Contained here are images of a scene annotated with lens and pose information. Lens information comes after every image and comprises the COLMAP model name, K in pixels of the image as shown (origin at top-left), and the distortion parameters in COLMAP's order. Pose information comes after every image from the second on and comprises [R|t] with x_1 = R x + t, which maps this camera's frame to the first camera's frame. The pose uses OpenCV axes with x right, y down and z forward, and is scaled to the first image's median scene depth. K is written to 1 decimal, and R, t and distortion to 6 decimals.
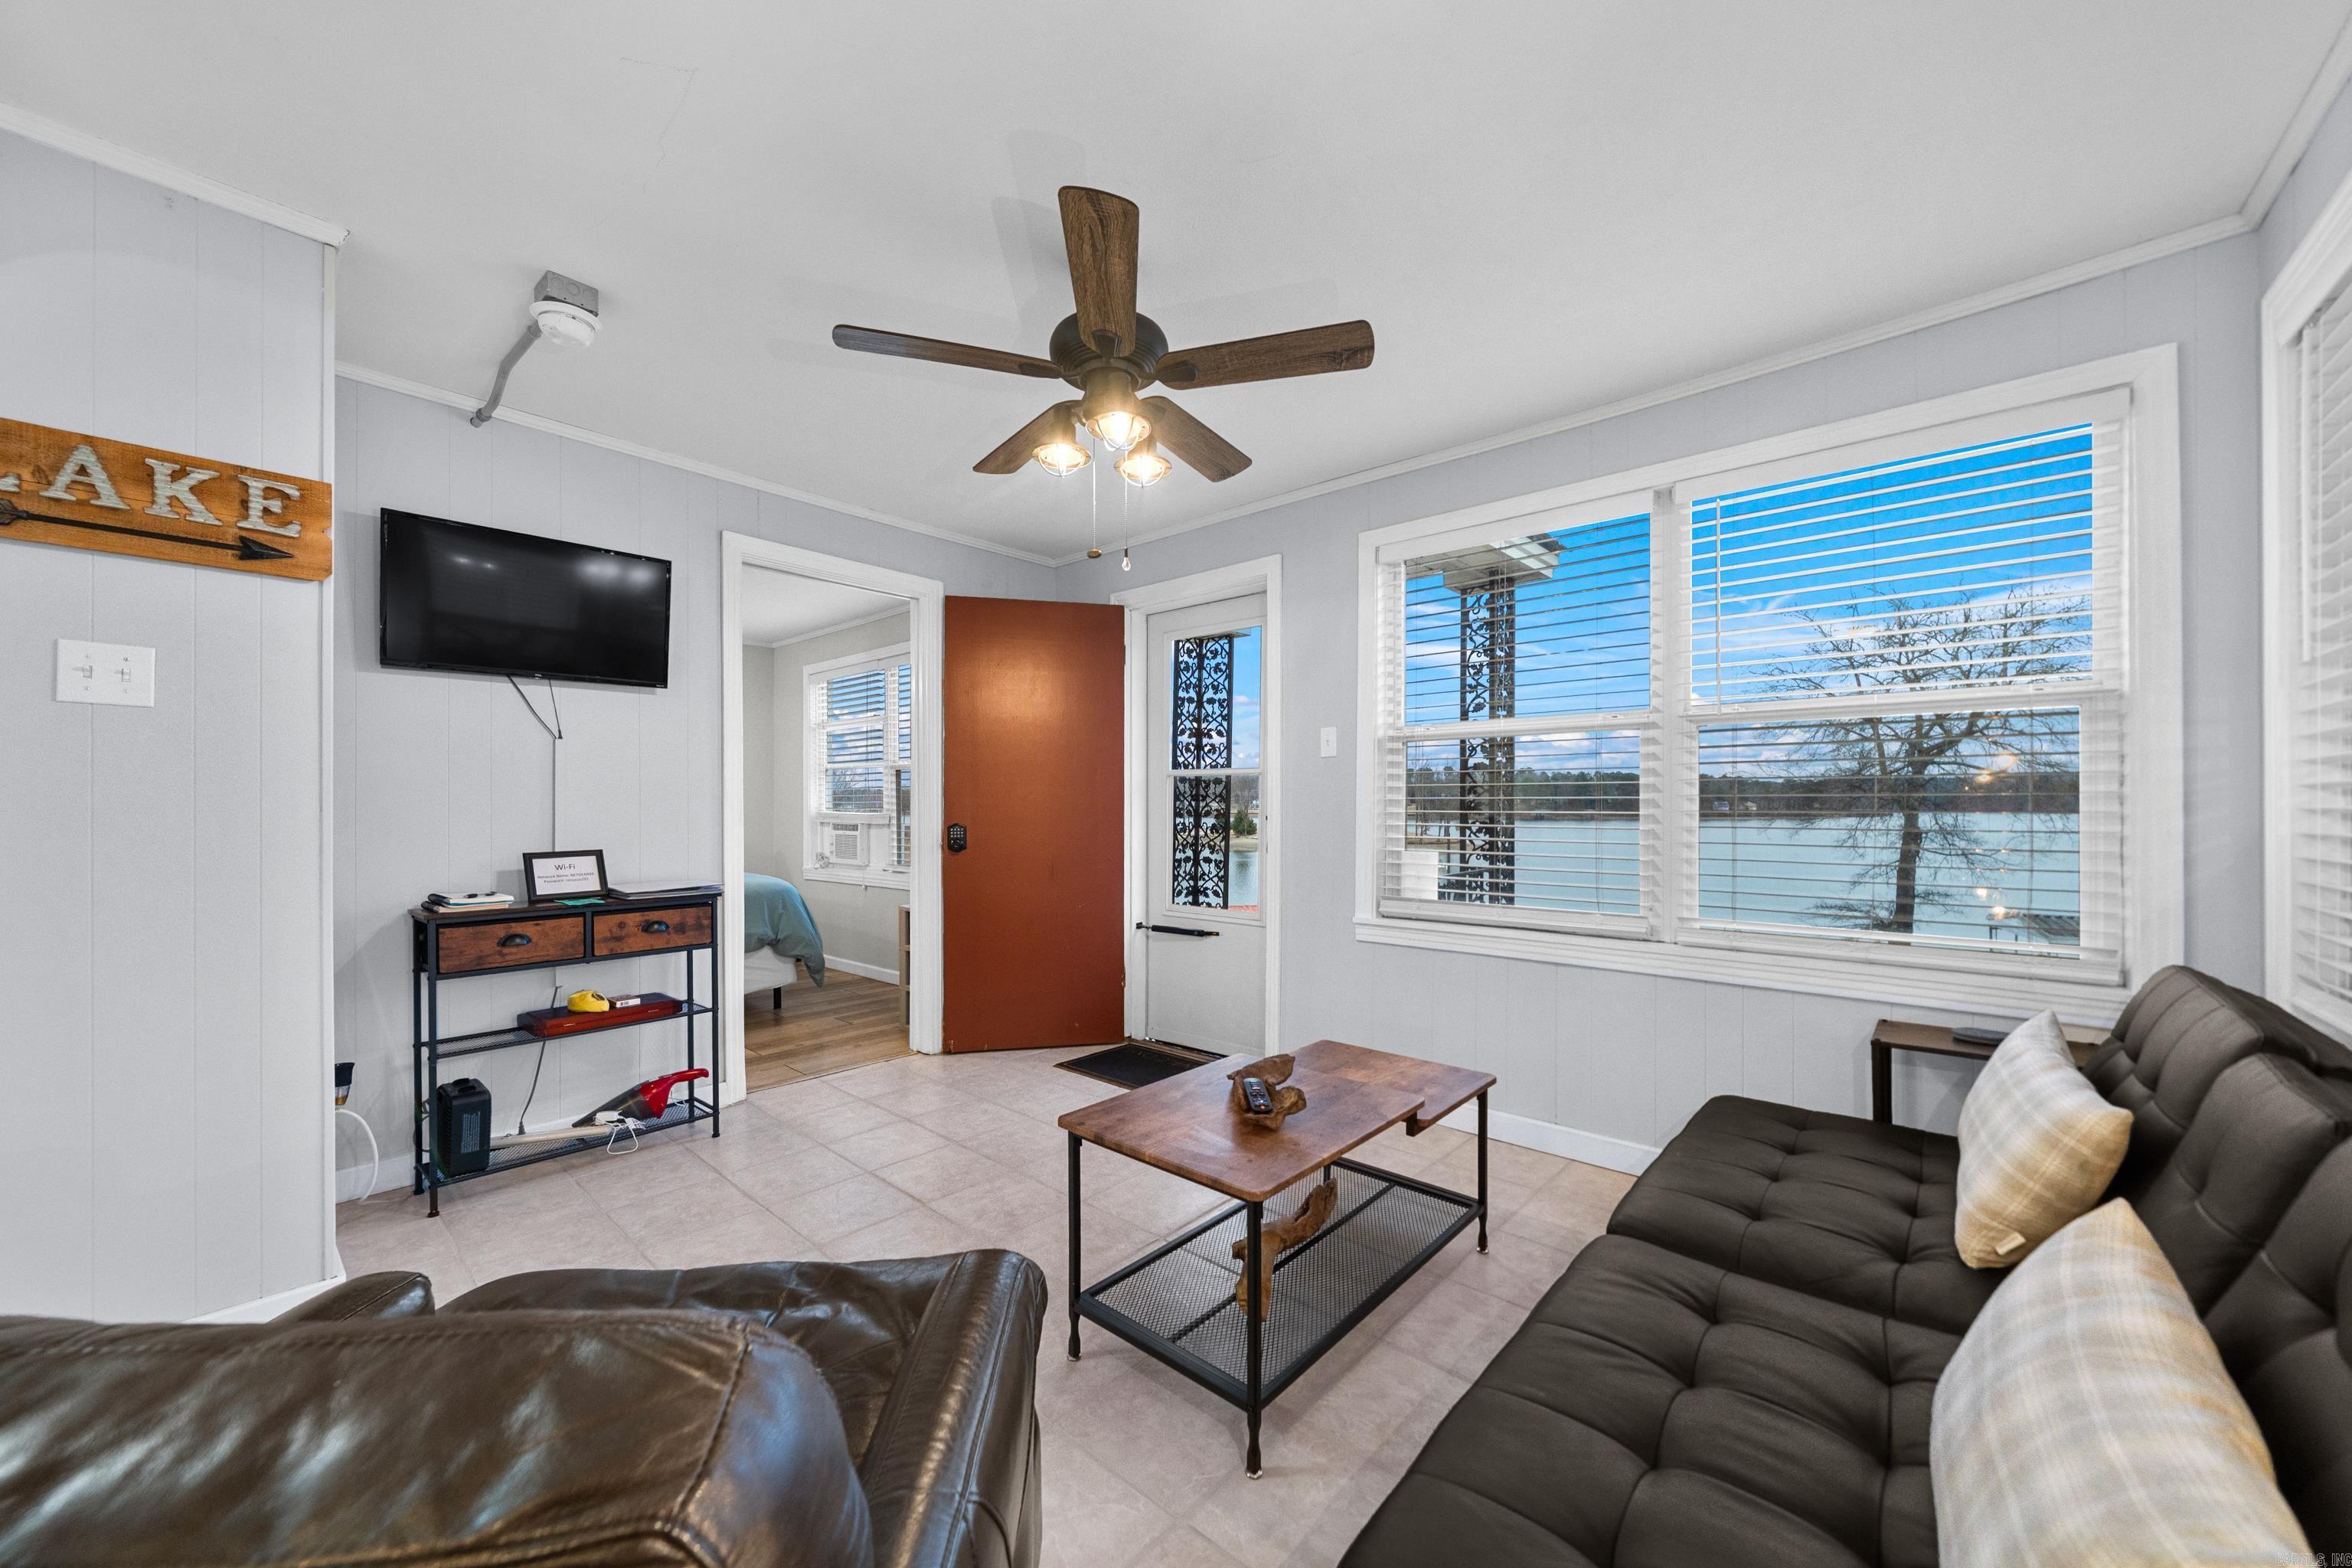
lens RADIAL K [[857.0, 0, 1165.1], [0, 857.0, 808.6], [0, 0, 1]] dist [-0.002340, 0.000023]
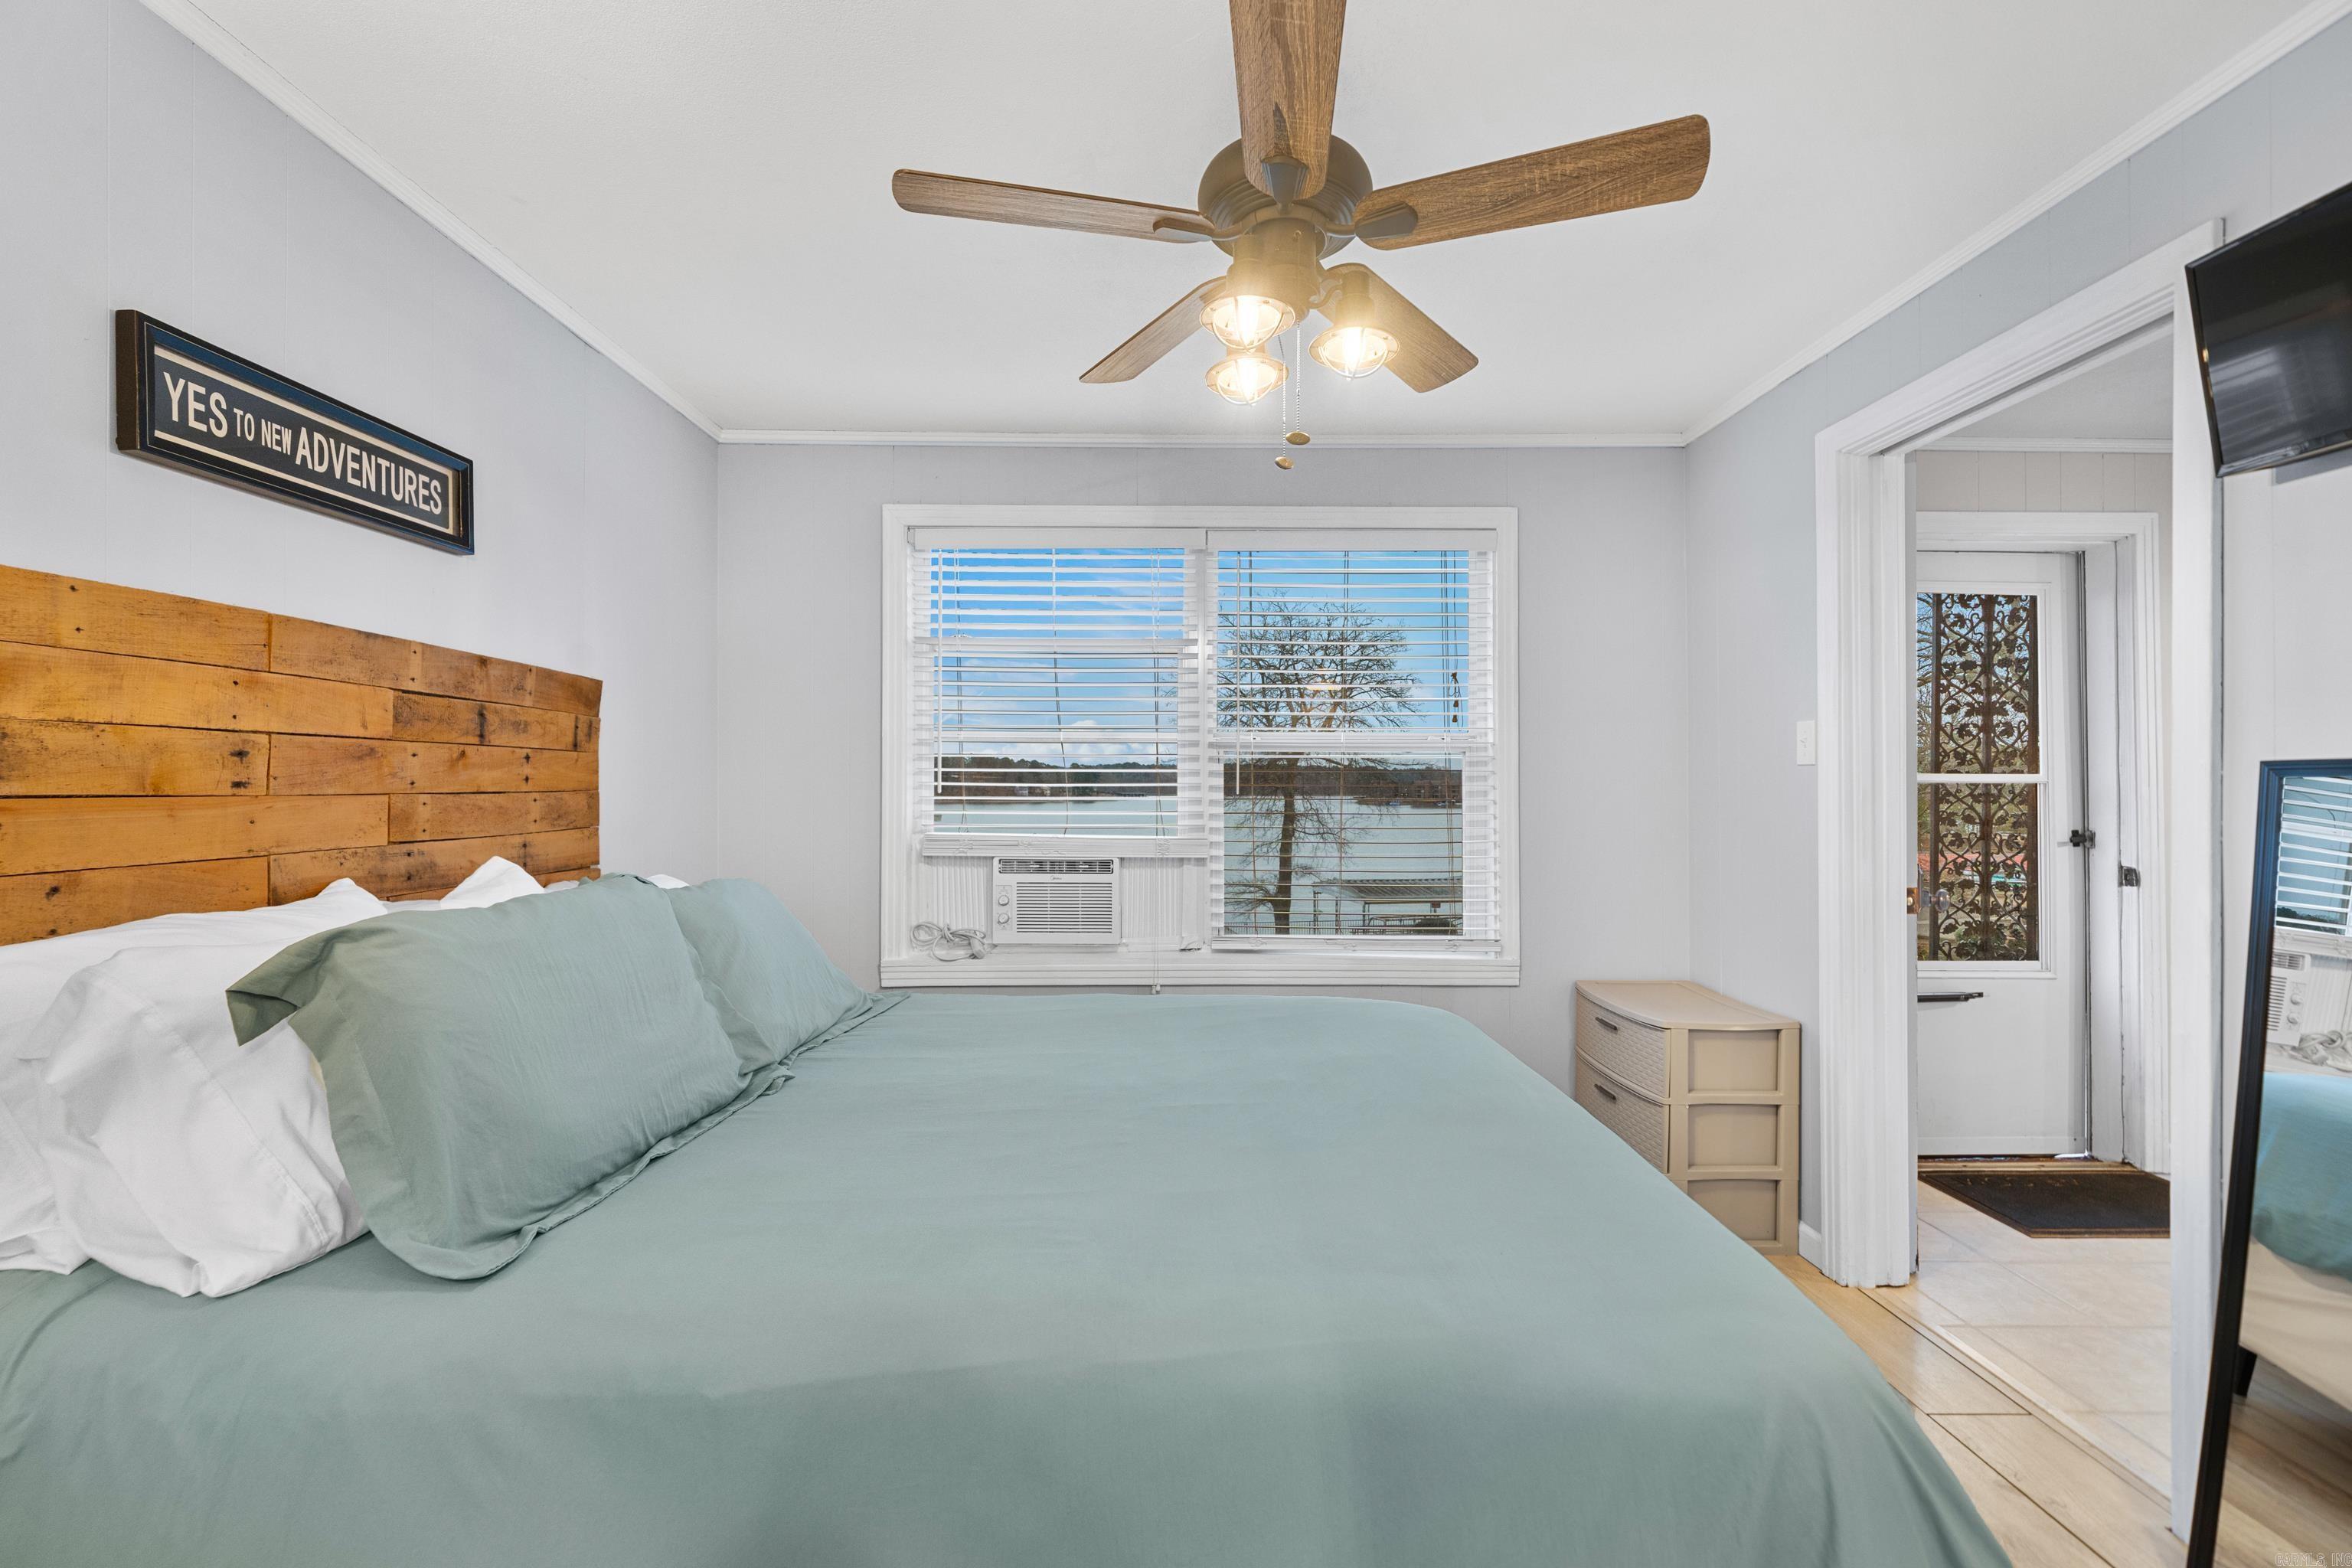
lens RADIAL K [[990.9, 0, 1164.3], [0, 990.9, 786.1], [0, 0, 1]] dist [0.000610, 0.000137]
pose [[0.745873, 0.004992, 0.666070, -1.534814], [-0.002666, 0.999986, -0.004509, -0.042816], [-0.666083, 0.001587, 0.745876, 1.242954]]
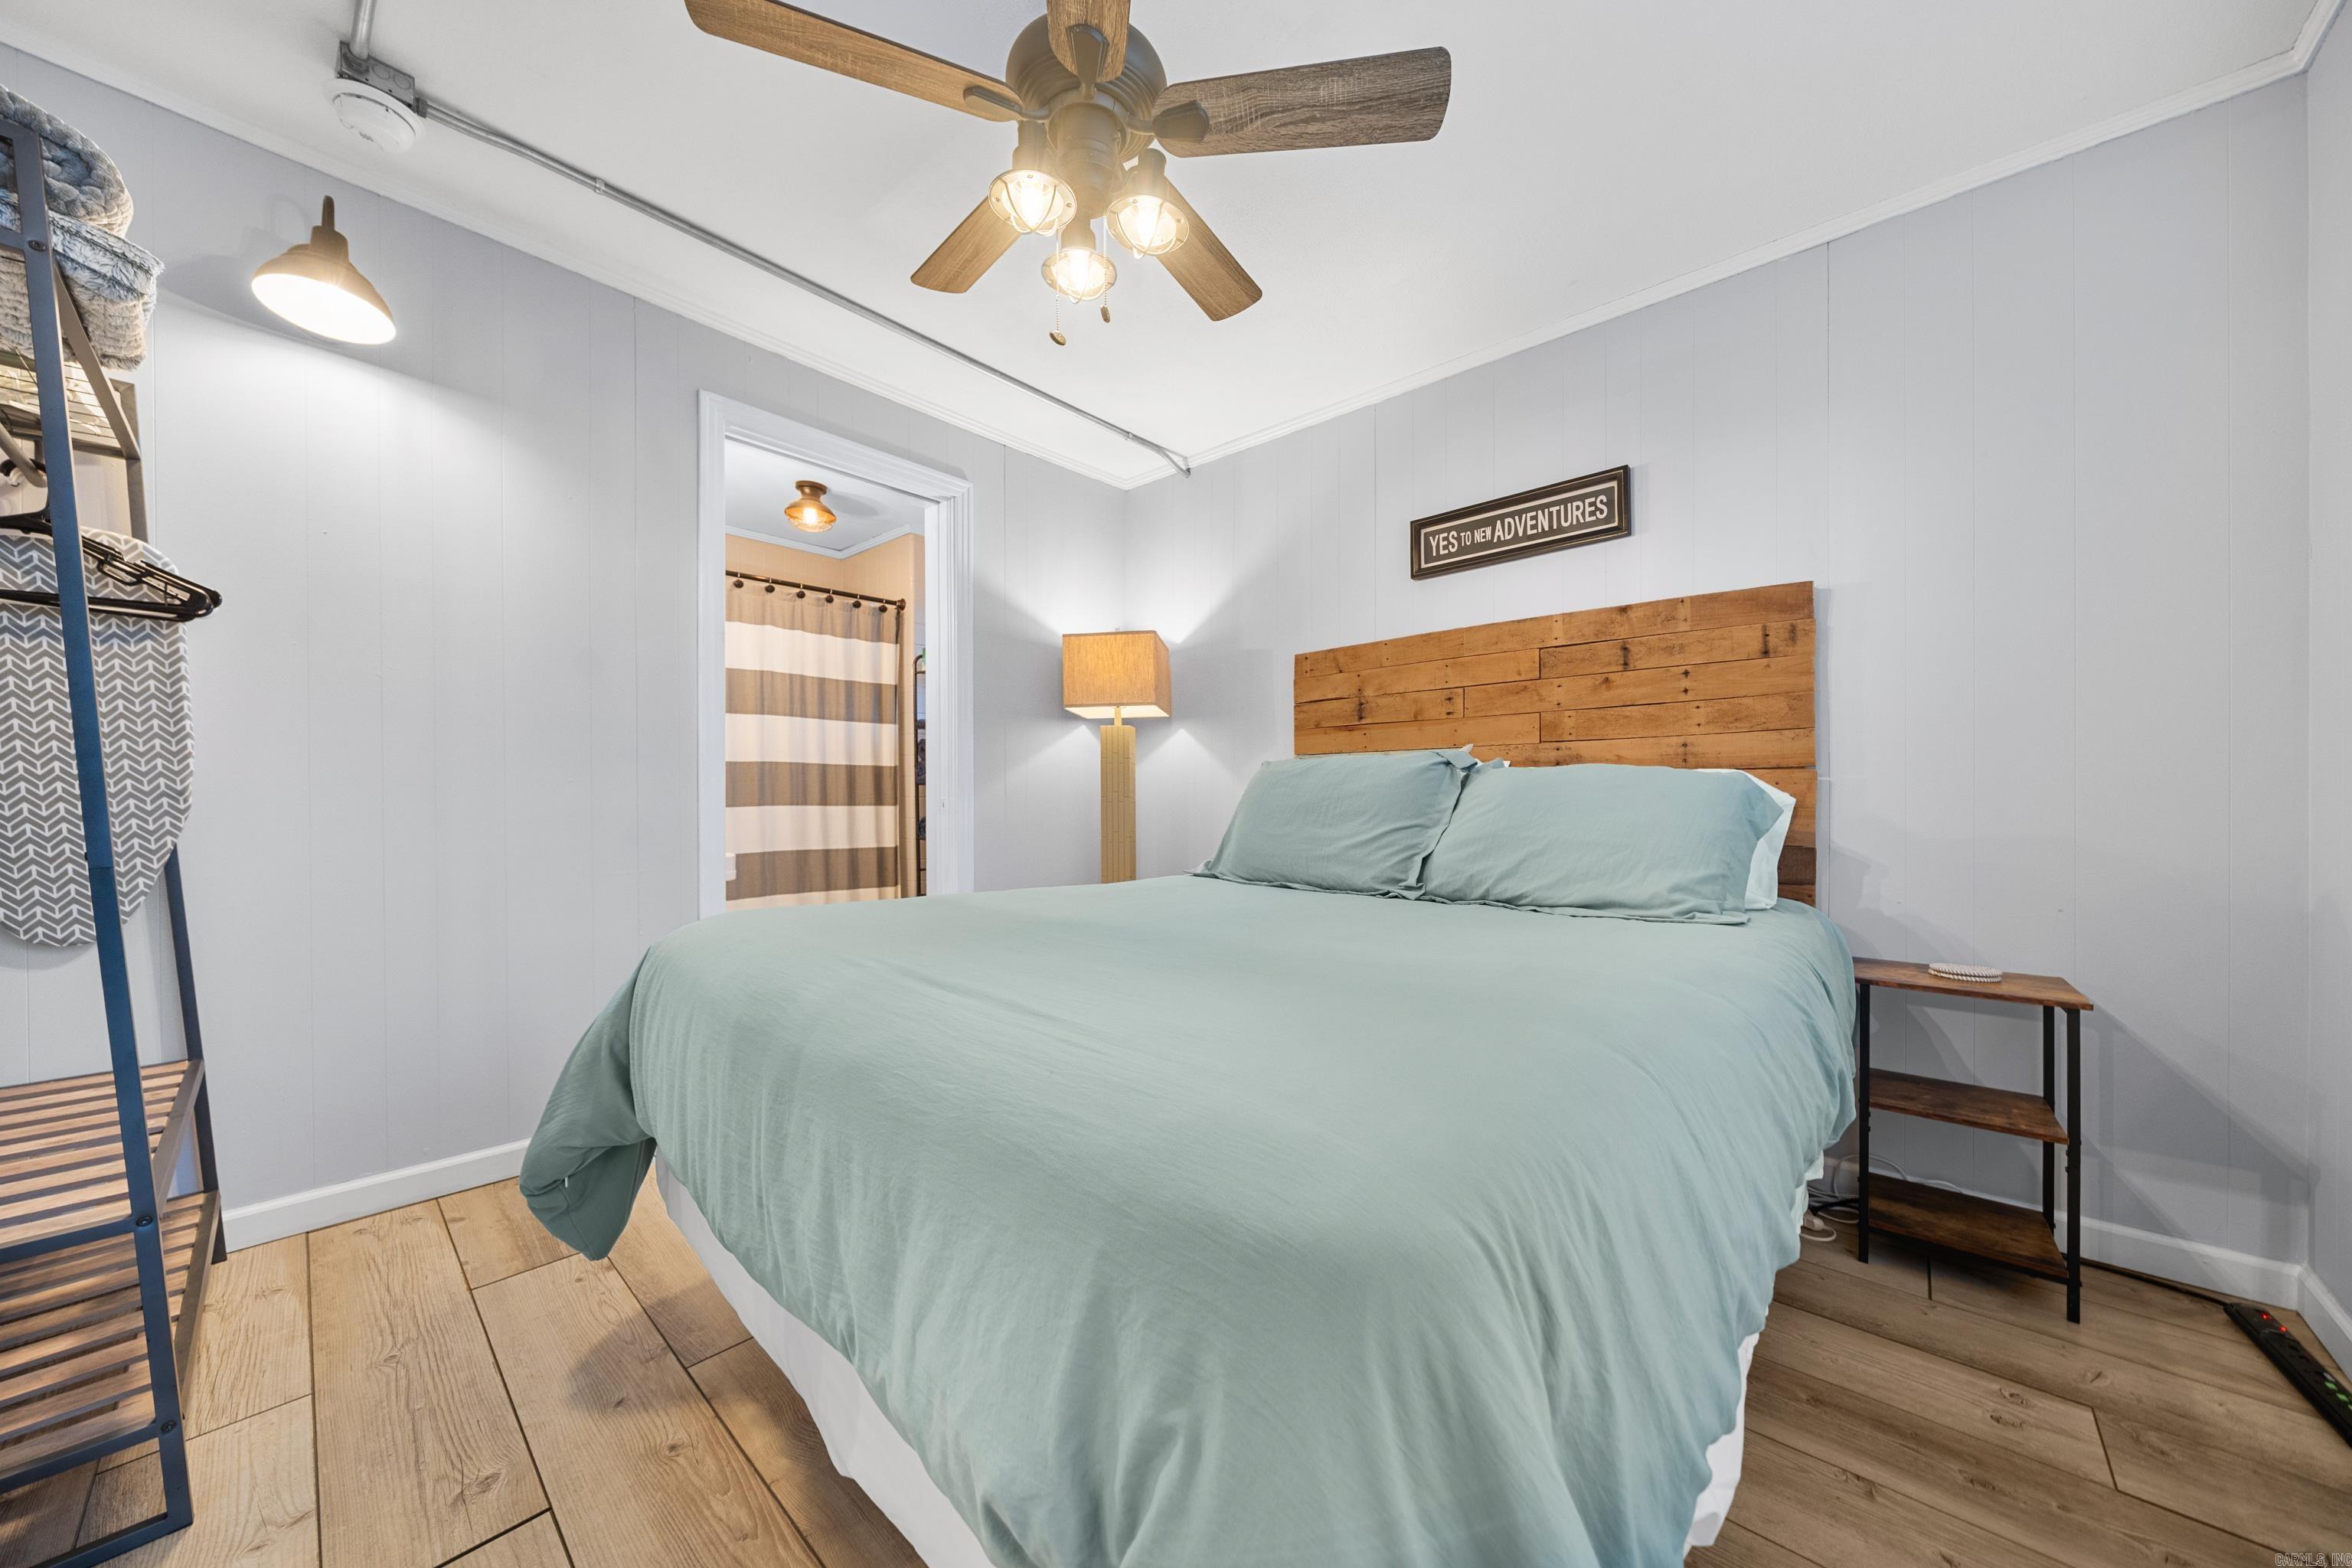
lens RADIAL K [[801.9, 0, 1178.9], [0, 801.9, 792.4], [0, 0, 1]] dist [-0.001814, -0.000041]
pose [[0.002242, -0.004806, -0.999986, -0.576363], [-0.003305, 0.999983, -0.004814, 0.057251], [0.999992, 0.003315, 0.002226, 1.692756]]
